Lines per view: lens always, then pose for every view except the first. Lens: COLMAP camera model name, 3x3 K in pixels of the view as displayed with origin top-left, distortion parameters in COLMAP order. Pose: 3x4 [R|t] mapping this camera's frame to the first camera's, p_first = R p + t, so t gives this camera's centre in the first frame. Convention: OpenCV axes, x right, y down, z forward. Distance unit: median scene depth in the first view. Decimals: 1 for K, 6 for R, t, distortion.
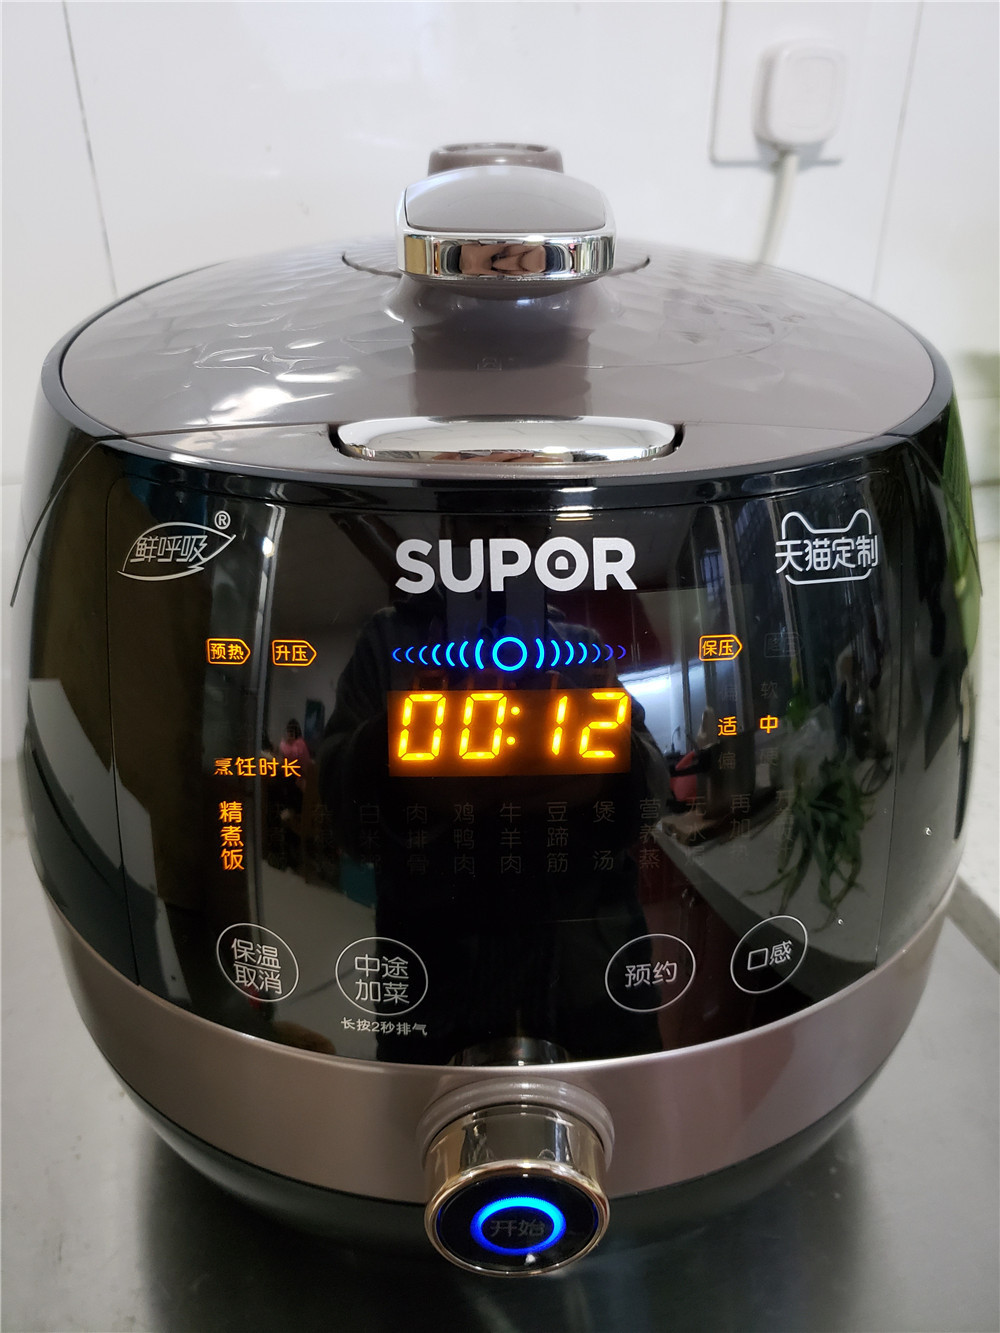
lens RADIAL K [[1089.7, 0, 500.0], [0, 1089.7, 666.5], [0, 0, 1]] dist [-0.064662, -0.009222]
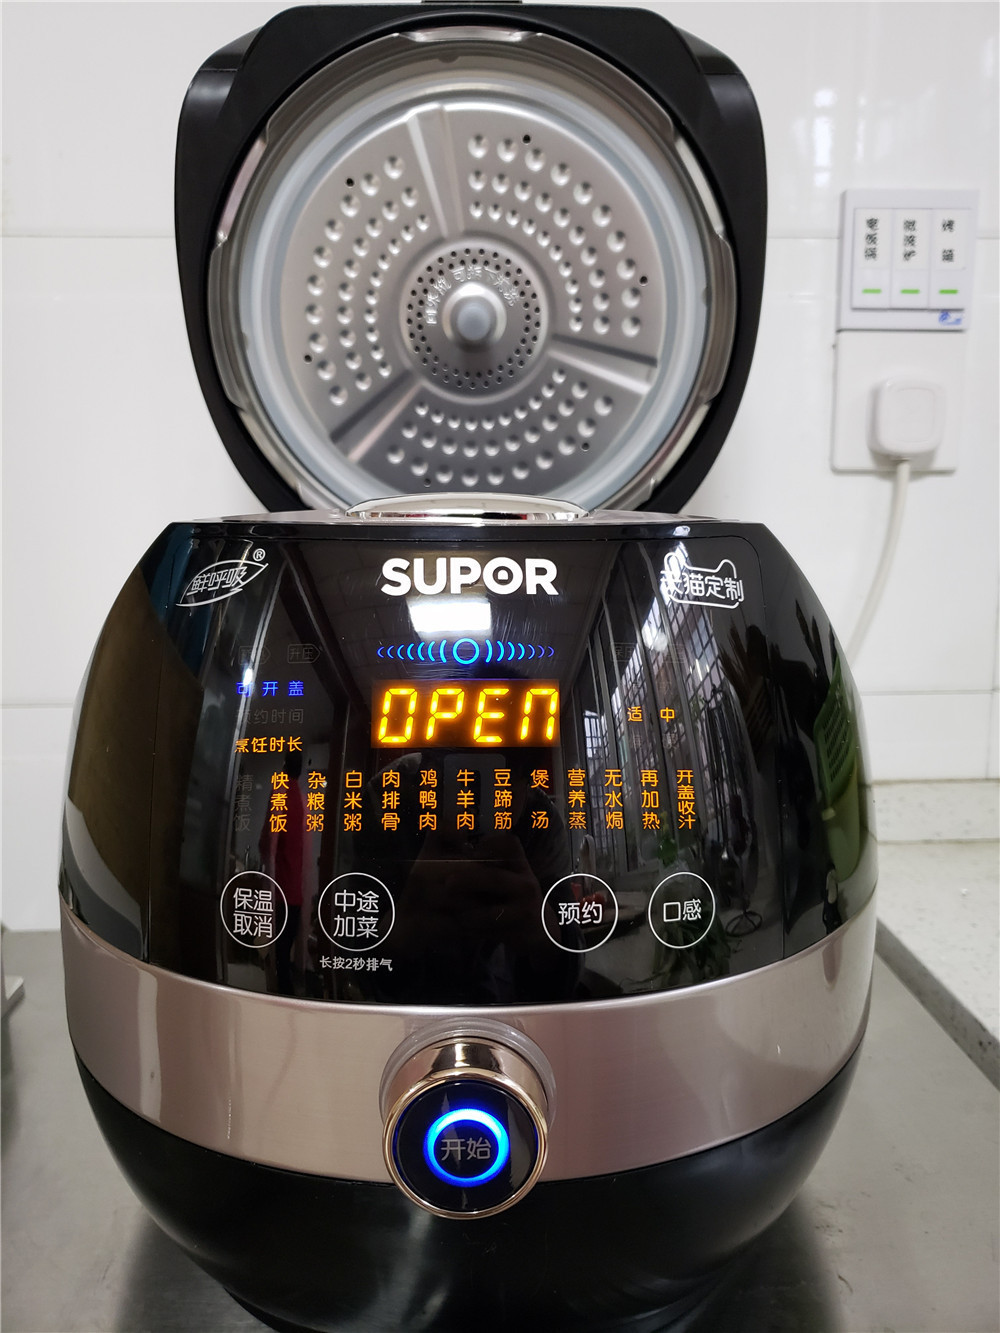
lens RADIAL K [[1089.7, 0, 500.0], [0, 1089.7, 666.5], [0, 0, 1]] dist [-0.064662, -0.009222]
pose [[0.999972, 0.004436, -0.005985, 0.056626], [-0.006310, 0.931401, -0.363941, 0.471403], [0.003960, 0.363968, 0.931403, -0.223536]]
